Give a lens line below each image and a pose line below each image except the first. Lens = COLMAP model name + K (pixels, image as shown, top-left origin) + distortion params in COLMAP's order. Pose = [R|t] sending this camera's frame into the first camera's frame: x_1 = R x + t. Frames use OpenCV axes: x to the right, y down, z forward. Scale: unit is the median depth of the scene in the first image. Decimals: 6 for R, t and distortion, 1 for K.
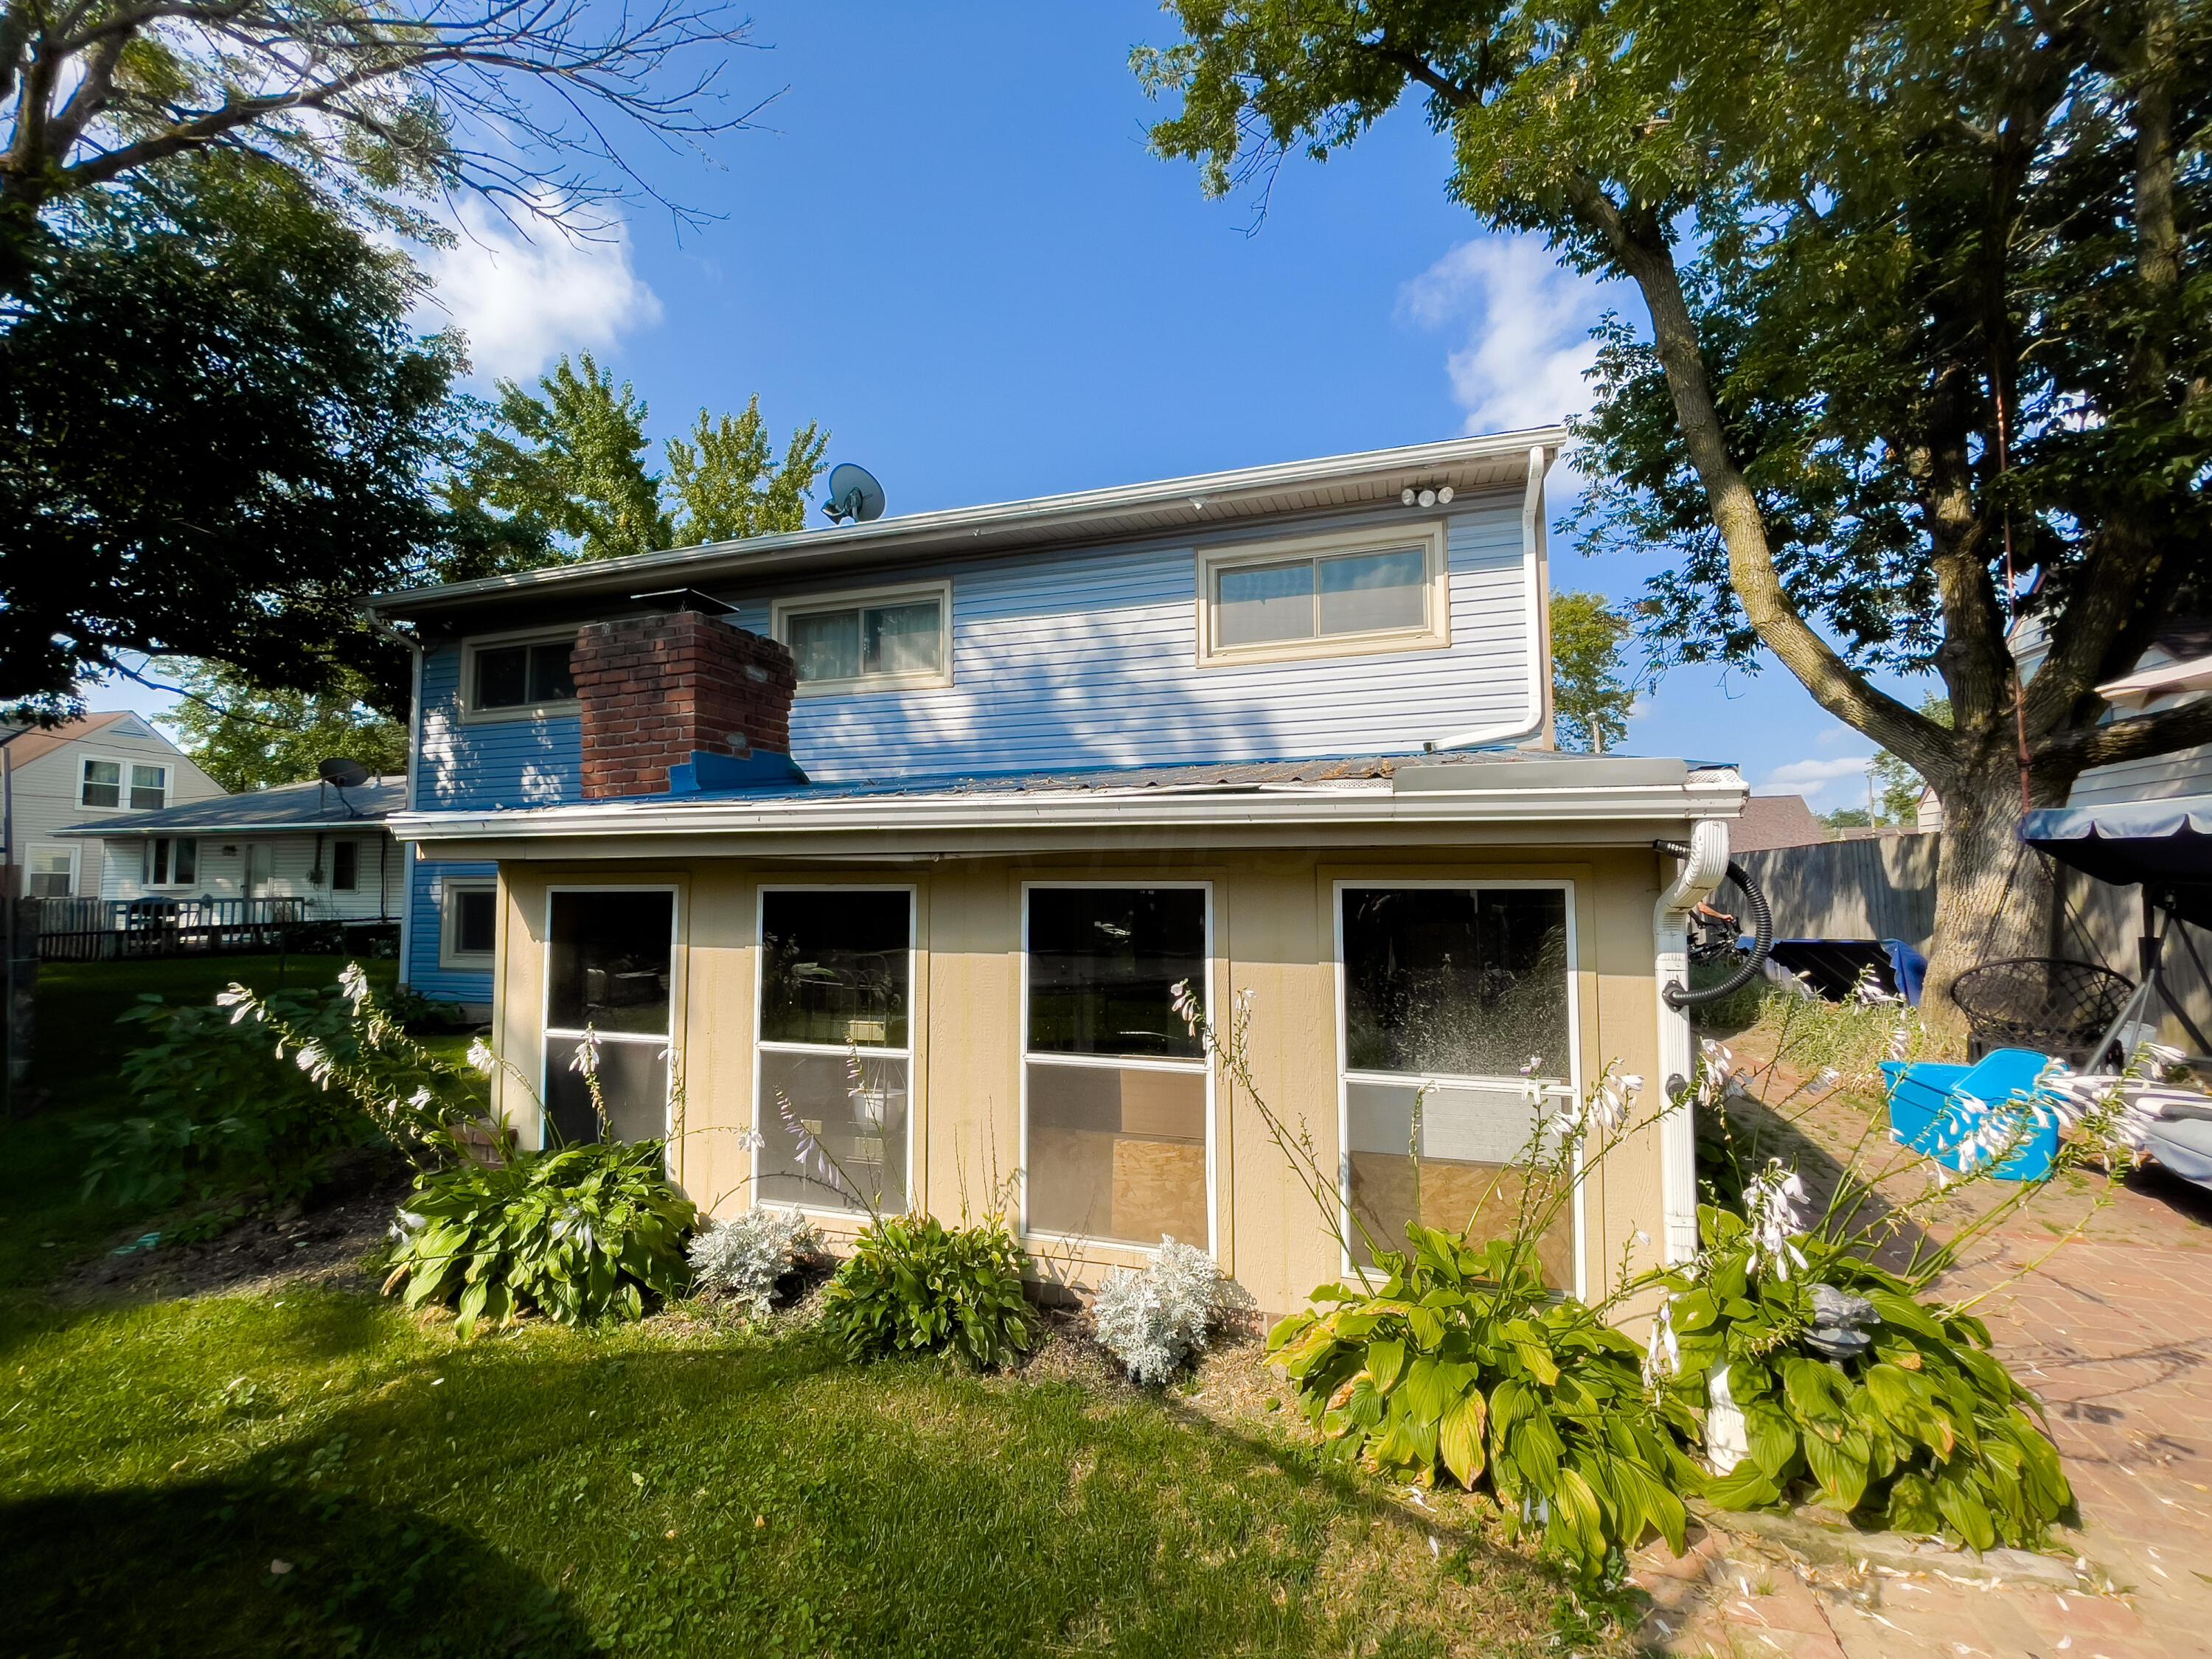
lens RADIAL K [[895.3, 0, 1092.3], [0, 895.3, 830.0], [0, 0, 1]] dist [0.002077, 0.000452]
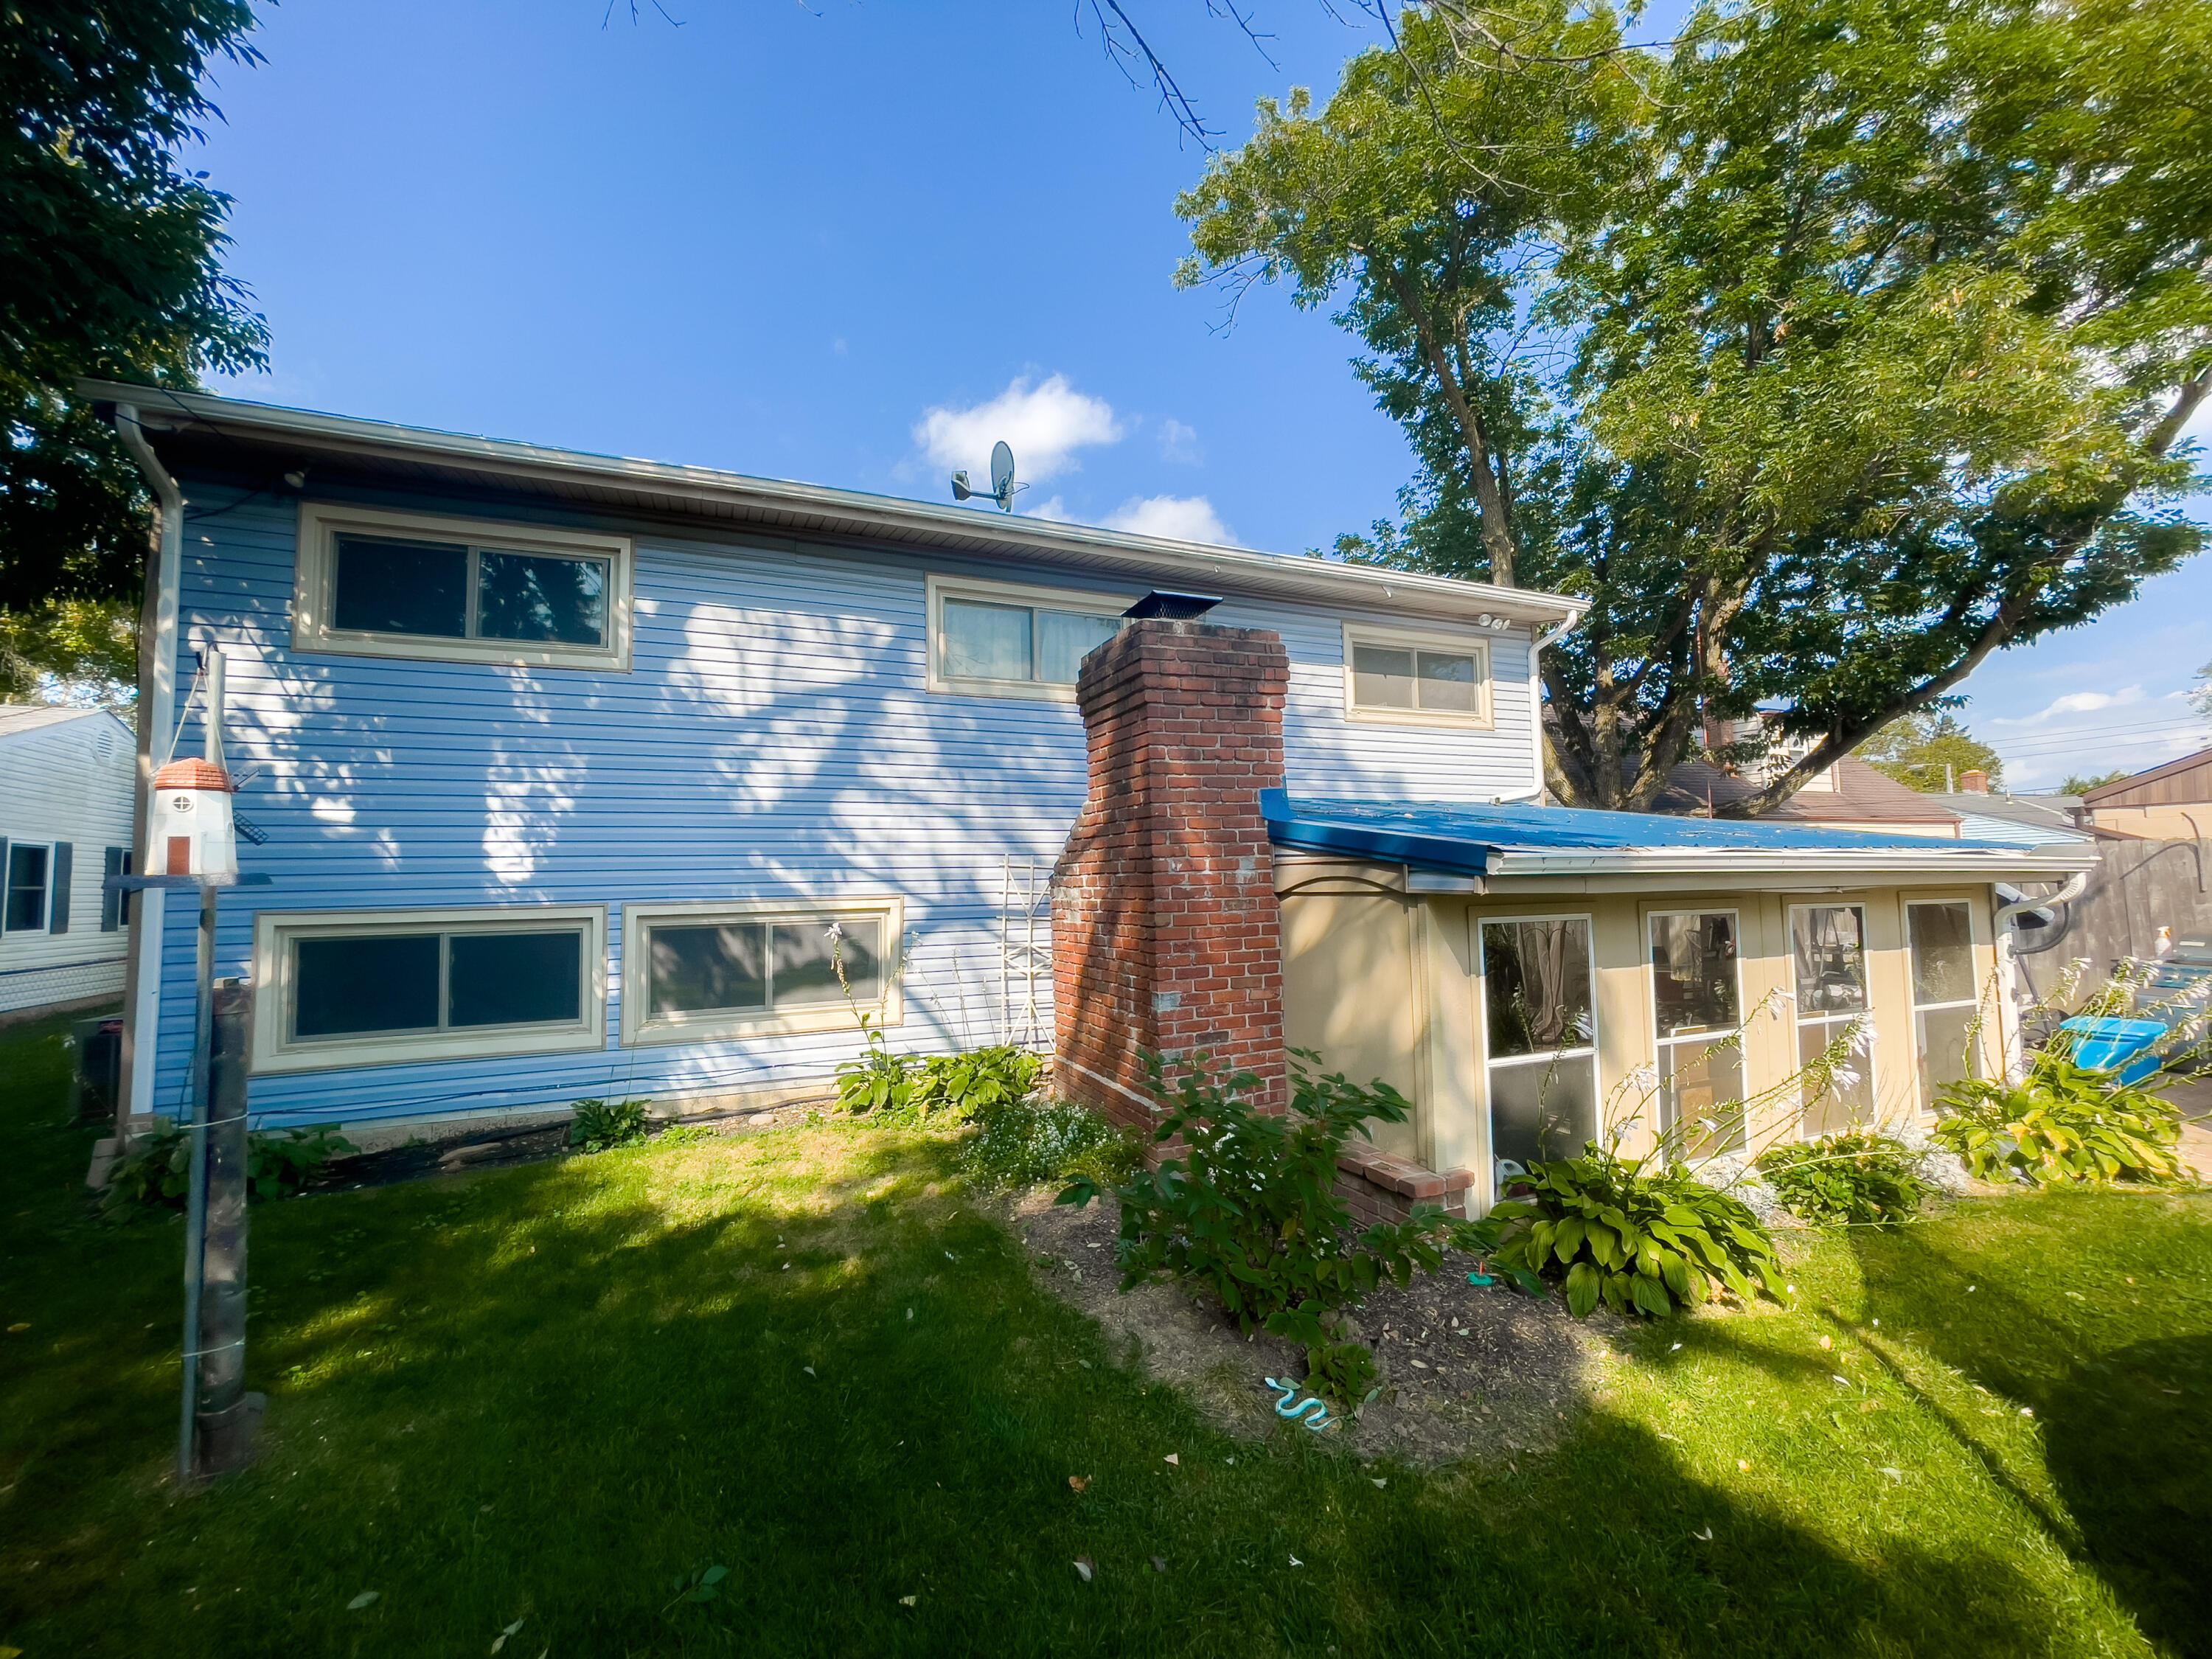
lens RADIAL K [[895.3, 0, 1100.1], [0, 895.3, 835.5], [0, 0, 1]] dist [0.002077, 0.000452]
pose [[0.769516, 0.033312, 0.637758, -0.886829], [-0.017977, 0.999373, -0.030509, 0.011690], [-0.638374, 0.012013, 0.769632, 0.289962]]
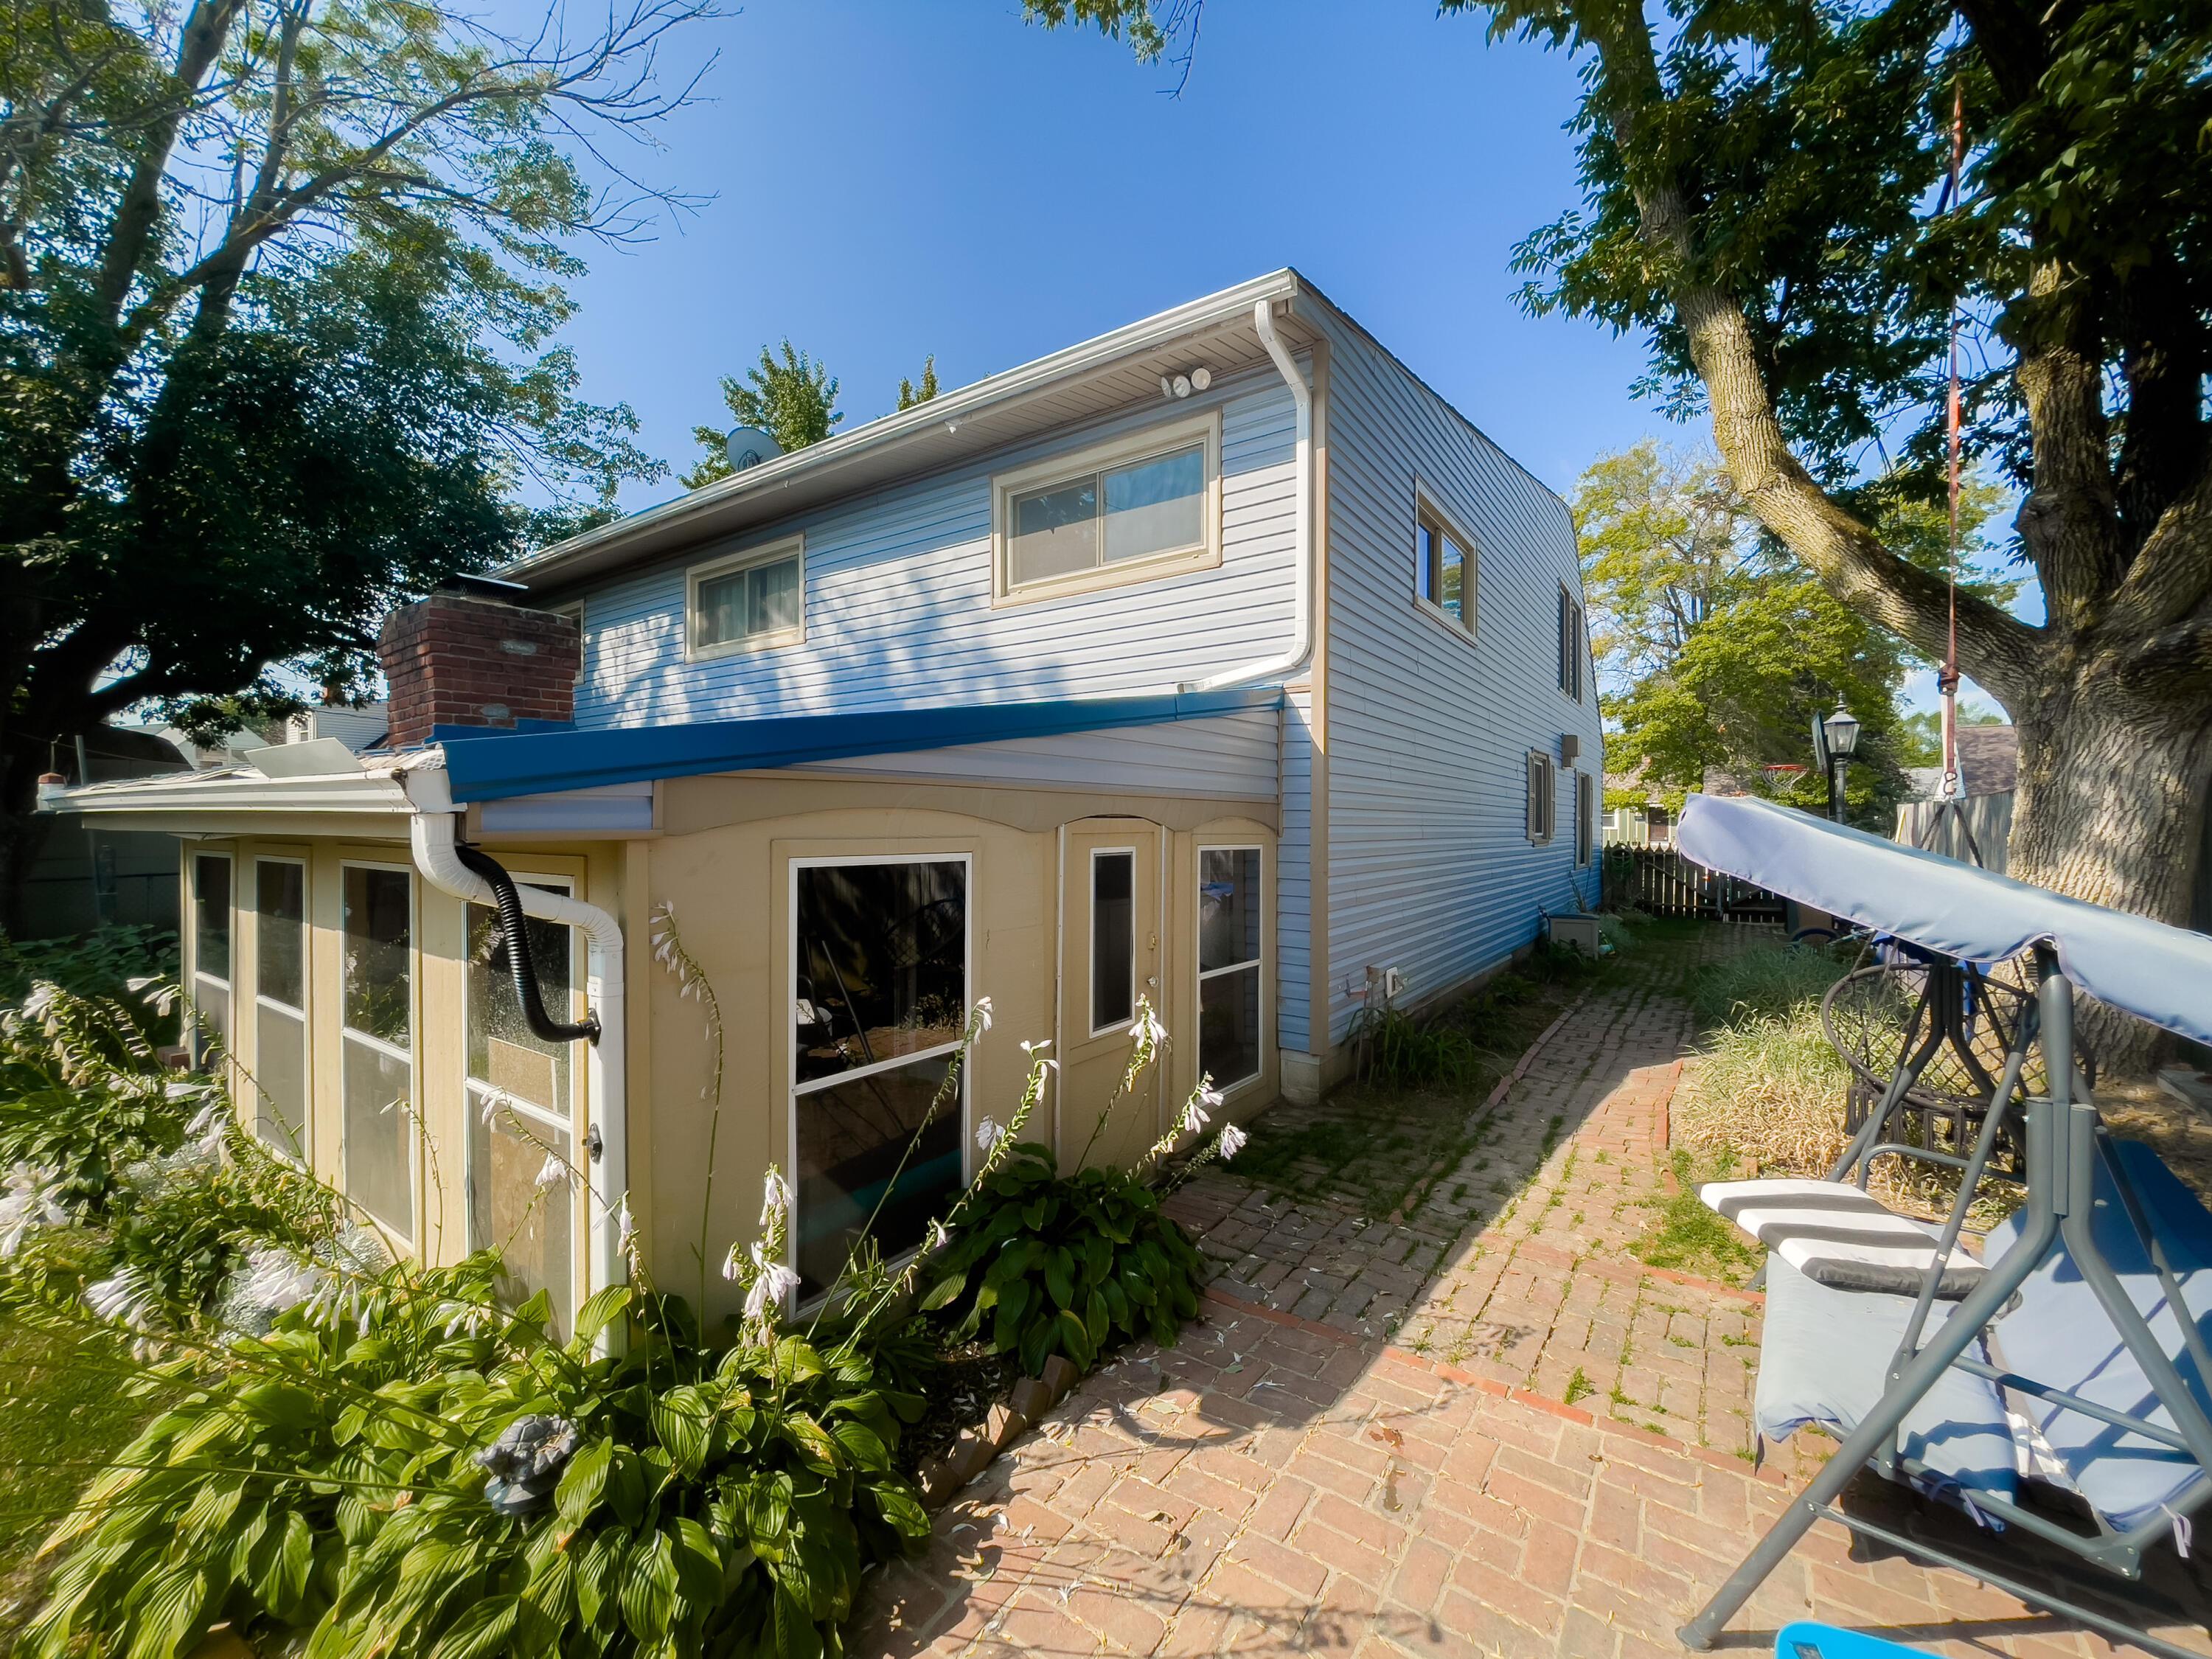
lens RADIAL K [[895.3, 0, 1104.5], [0, 895.3, 824.9], [0, 0, 1]] dist [0.002077, 0.000452]
pose [[0.949884, 0.007576, -0.312511, 0.513925], [0.013123, 0.997859, 0.064078, -0.017361], [0.312328, -0.064968, 0.947750, 0.148011]]
